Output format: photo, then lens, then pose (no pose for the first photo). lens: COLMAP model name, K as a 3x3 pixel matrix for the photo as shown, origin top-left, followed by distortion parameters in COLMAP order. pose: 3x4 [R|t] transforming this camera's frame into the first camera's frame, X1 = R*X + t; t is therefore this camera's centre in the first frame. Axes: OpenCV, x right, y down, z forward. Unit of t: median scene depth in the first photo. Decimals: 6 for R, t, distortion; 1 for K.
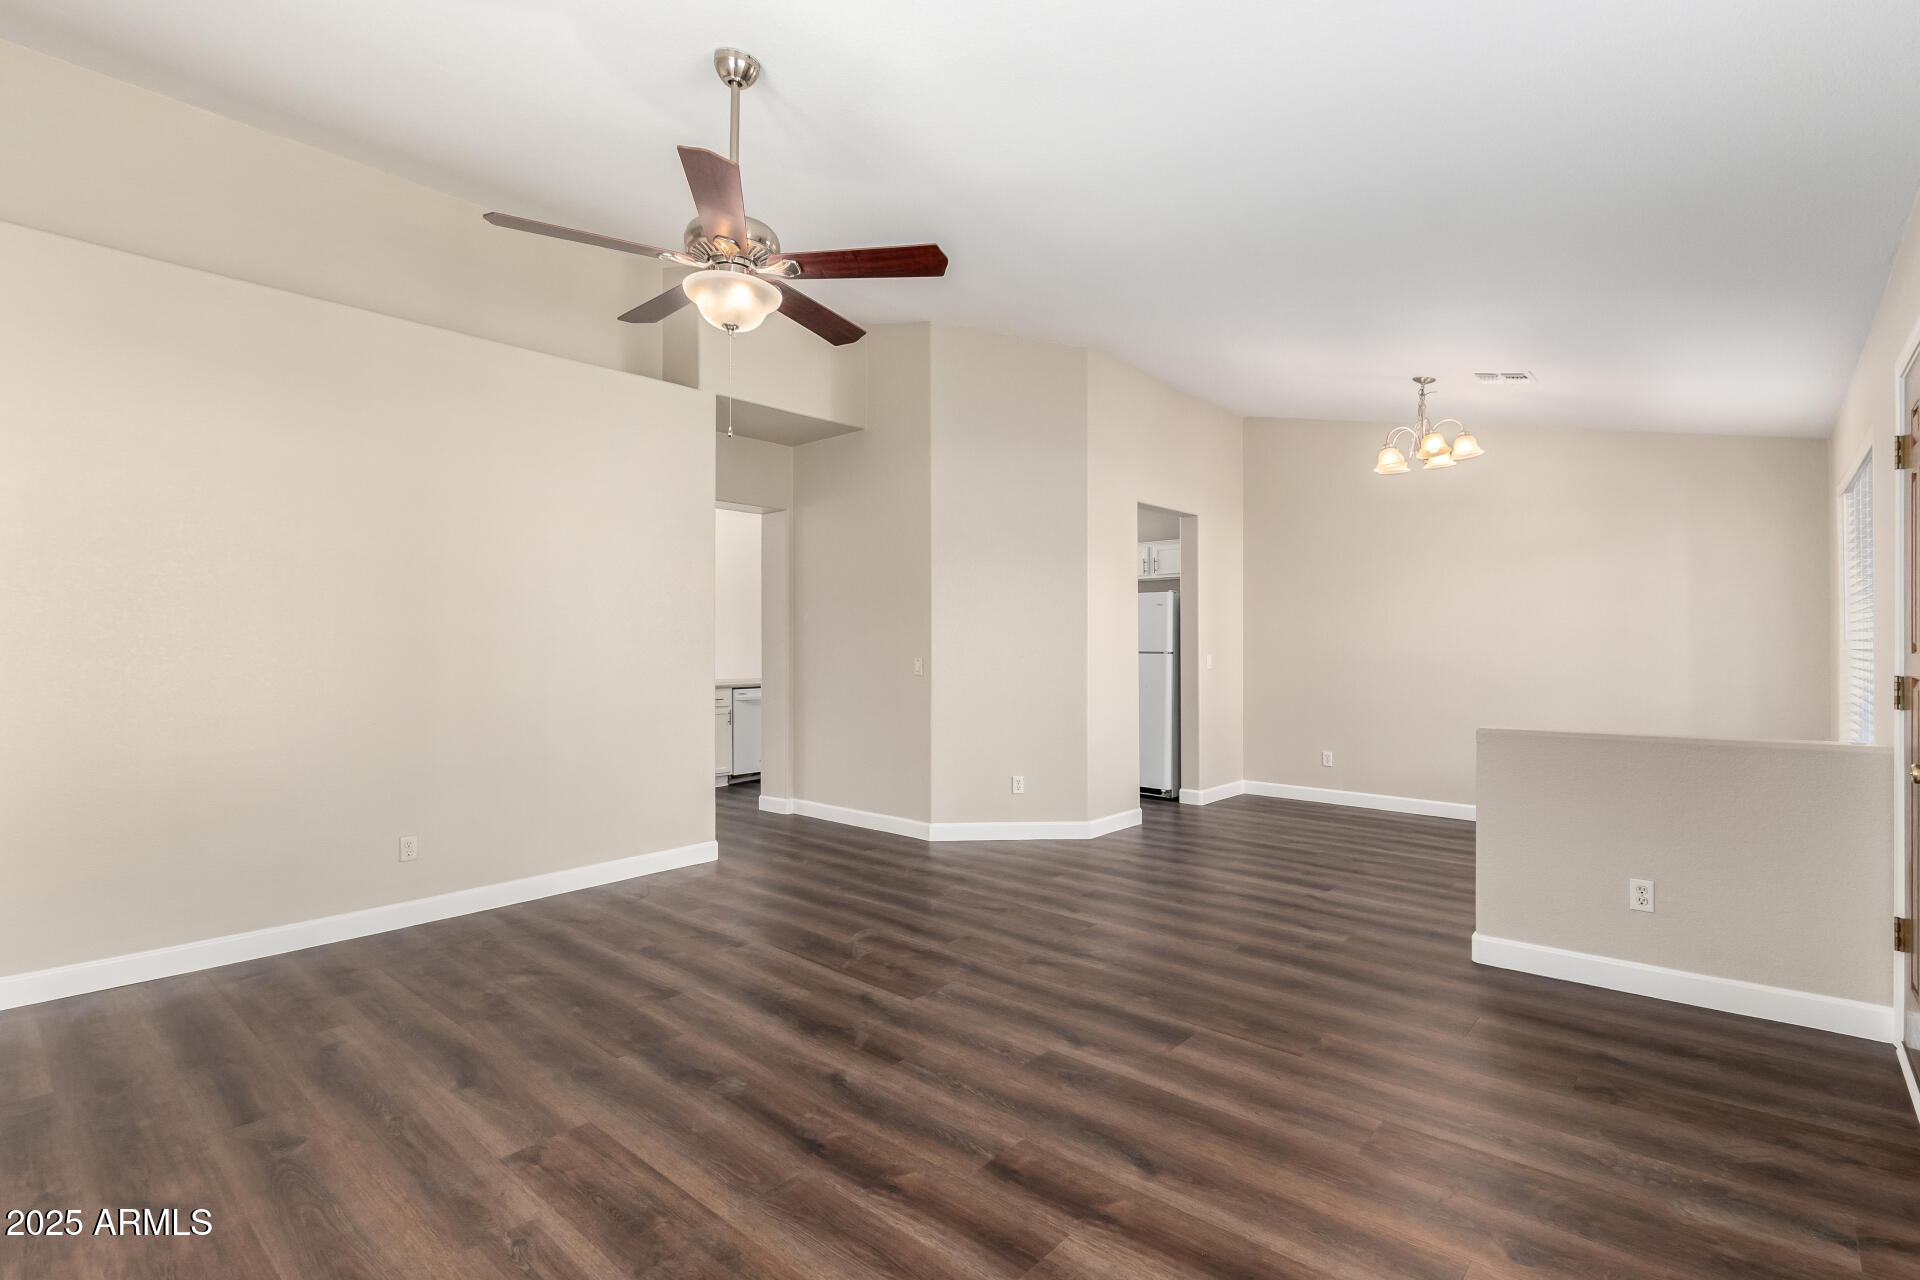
lens RADIAL K [[894.2, 0, 967.9], [0, 894.2, 630.8], [0, 0, 1]] dist [0.009801, -0.000310]
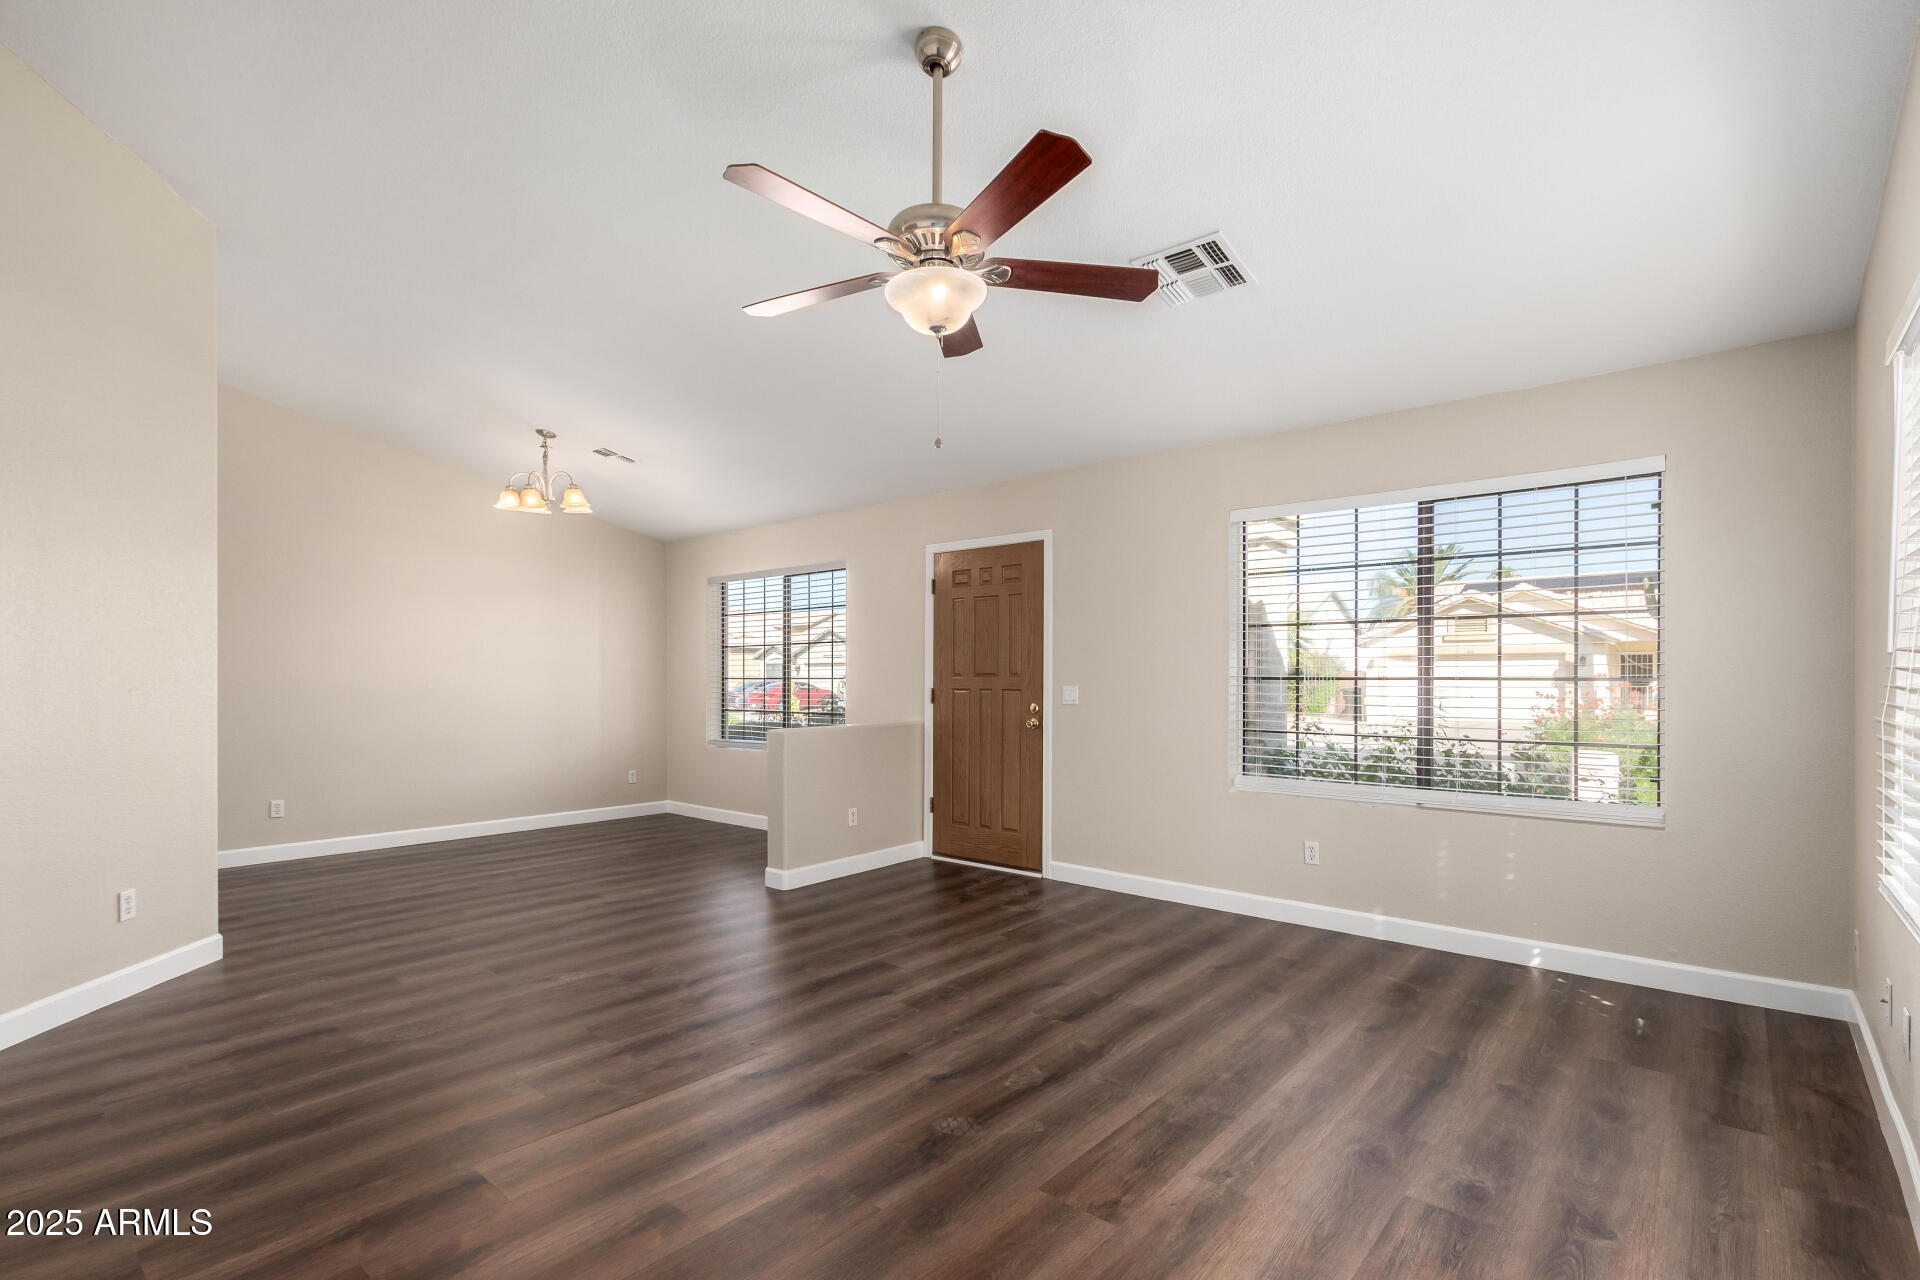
lens RADIAL K [[895.5, 0, 969.5], [0, 895.5, 670.3], [0, 0, 1]] dist [0.000380, -0.000590]
pose [[-0.020395, 0.010224, 0.999740, -1.058489], [-0.016417, 0.999809, -0.010559, 0.025444], [-0.999657, -0.016628, -0.020223, 0.871307]]
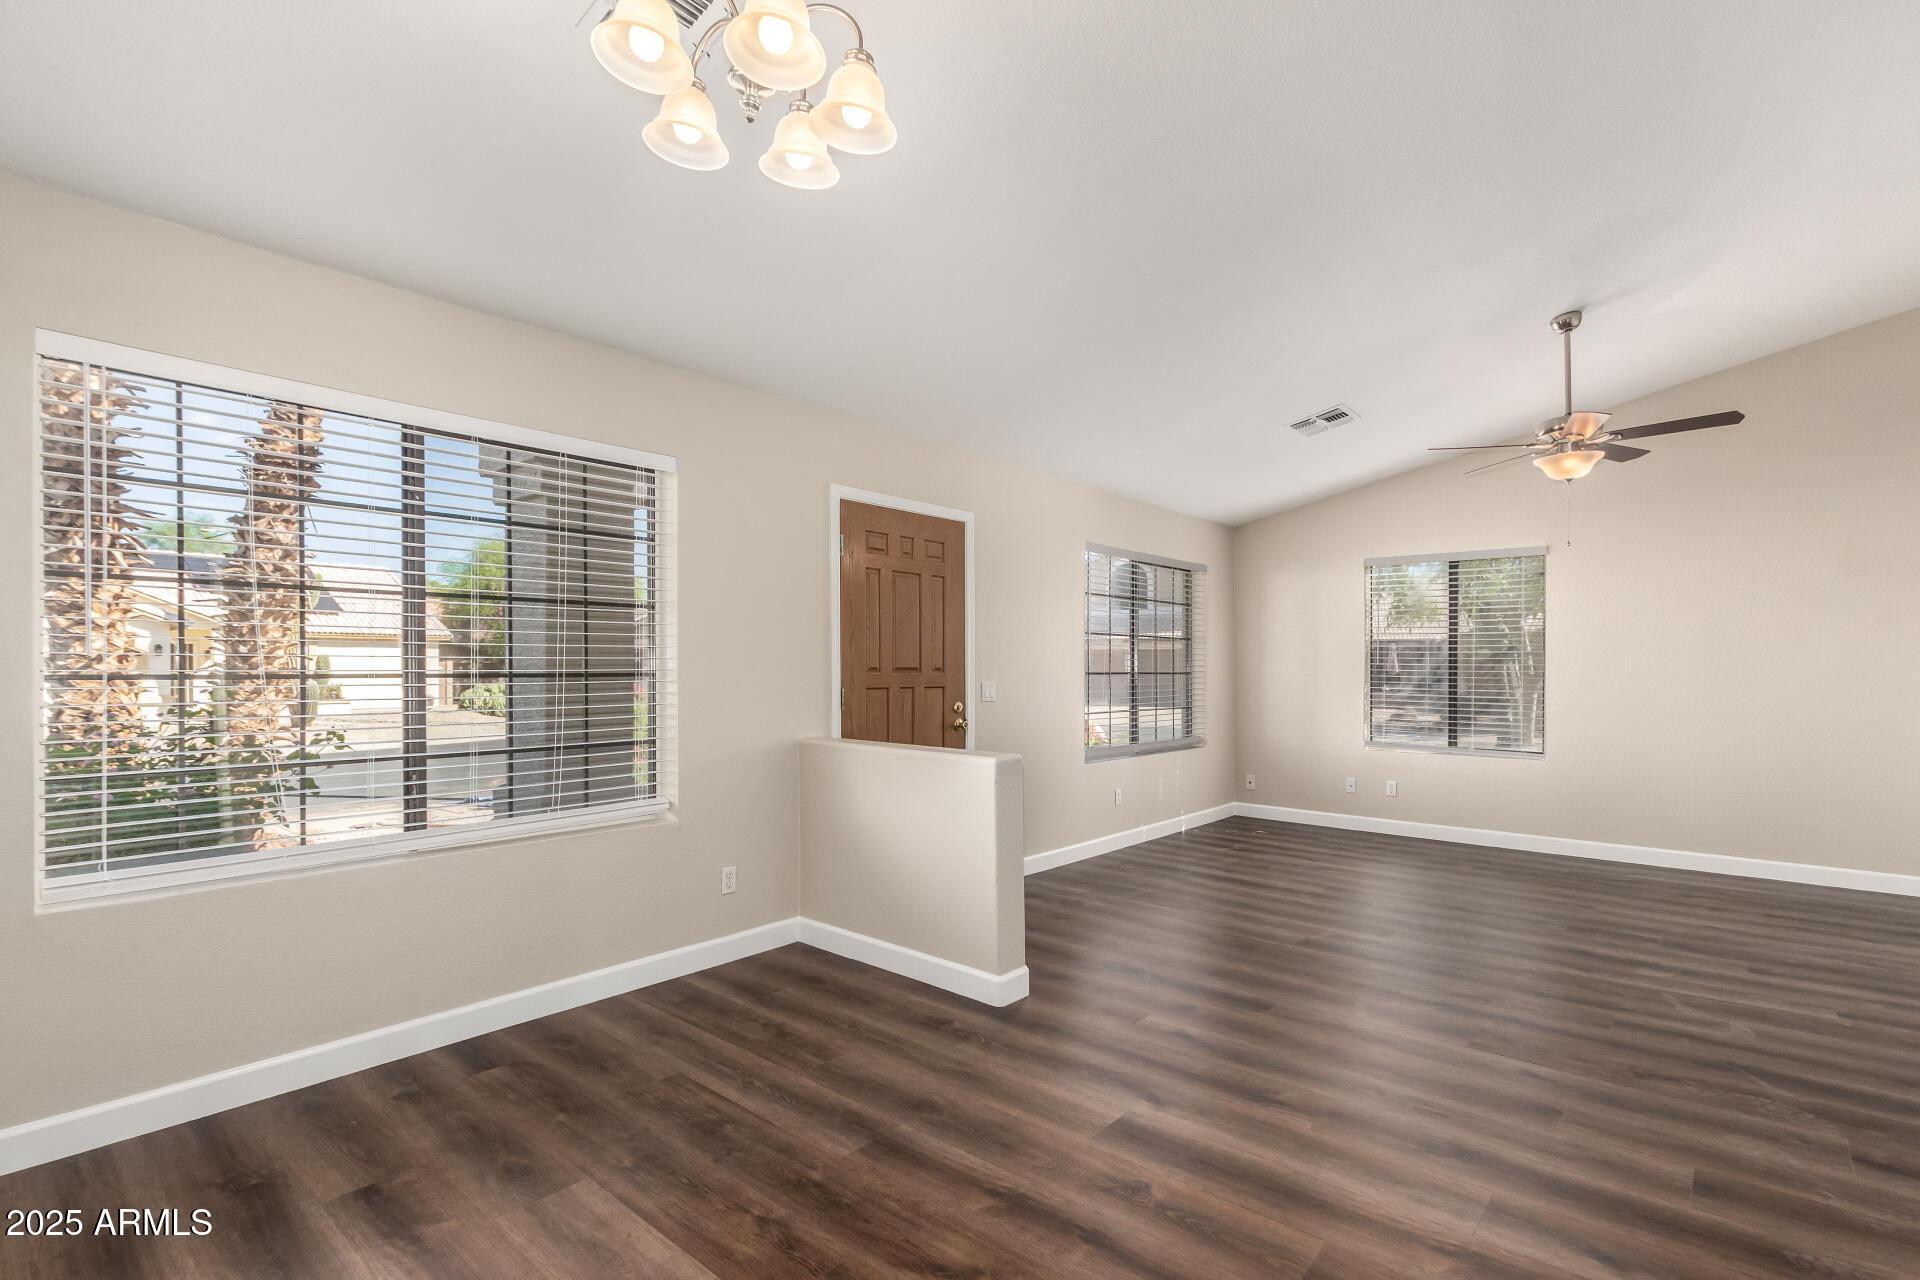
lens RADIAL K [[895.5, 0, 969.5], [0, 895.5, 670.3], [0, 0, 1]] dist [0.000380, -0.000590]
pose [[-0.999948, -0.003119, -0.009669, 0.754266], [-0.002971, 0.999878, -0.015317, 0.039881], [0.009716, -0.015287, -0.999836, 2.332145]]
